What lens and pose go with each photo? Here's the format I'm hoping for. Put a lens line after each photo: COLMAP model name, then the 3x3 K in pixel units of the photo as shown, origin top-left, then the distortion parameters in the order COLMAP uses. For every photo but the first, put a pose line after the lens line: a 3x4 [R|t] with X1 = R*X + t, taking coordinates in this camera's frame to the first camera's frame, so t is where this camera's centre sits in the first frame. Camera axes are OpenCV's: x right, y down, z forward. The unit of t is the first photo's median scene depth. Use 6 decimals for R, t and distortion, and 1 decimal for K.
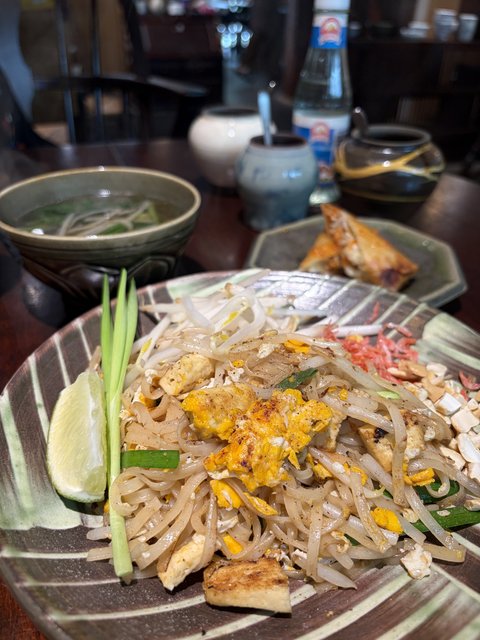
lens RADIAL K [[486.9, 0, 240.0], [0, 486.9, 320.0], [0, 0, 1]] dist [-0.027854, 0.001534]
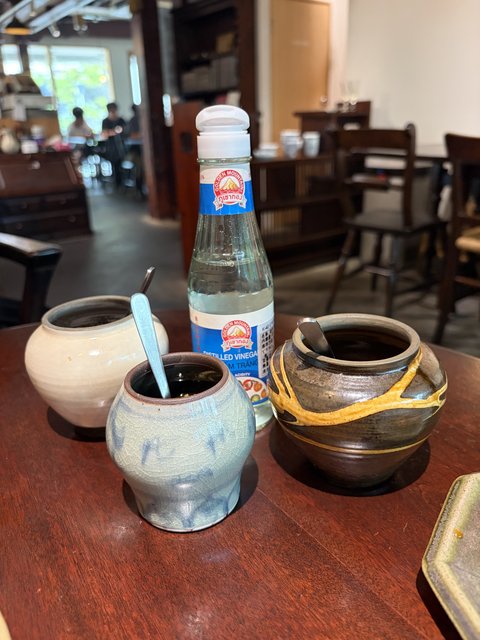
lens RADIAL K [[491.3, 0, 240.0], [0, 491.3, 320.0], [0, 0, 1]] dist [-0.006196, -0.003804]
pose [[0.962109, -0.148015, 0.228994, 0.069562], [0.194094, 0.961627, -0.193911, -0.741229], [-0.191505, 0.231010, 0.953918, 1.019108]]
